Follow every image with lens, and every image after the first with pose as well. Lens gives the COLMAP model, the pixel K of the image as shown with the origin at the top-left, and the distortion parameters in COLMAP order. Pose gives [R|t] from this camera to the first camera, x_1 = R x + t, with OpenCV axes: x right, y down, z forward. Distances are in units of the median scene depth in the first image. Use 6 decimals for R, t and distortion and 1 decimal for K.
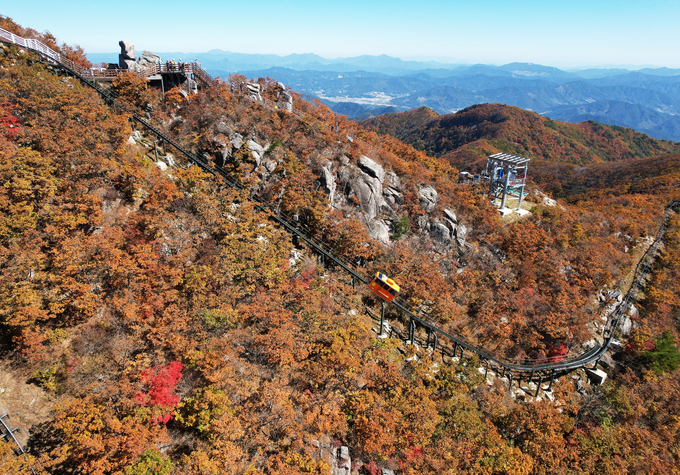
lens RADIAL K [[465.4, 0, 328.8], [0, 465.4, 236.5], [0, 0, 1]] dist [-0.032549, 0.002982]
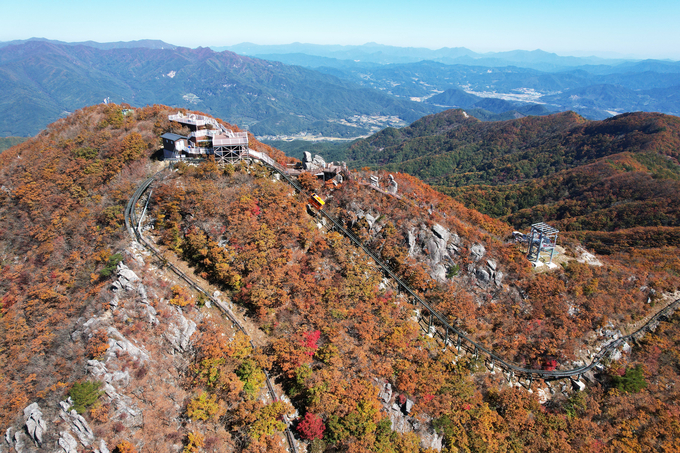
lens RADIAL K [[444.8, 0, 340.0], [0, 444.8, 226.5], [0, 0, 1]] dist [-0.065749, 0.067838]
pose [[0.958666, 0.109034, -0.262813, 0.174099], [-0.105988, 0.994033, 0.025783, -0.182925], [0.264056, 0.003138, 0.964502, -0.645004]]
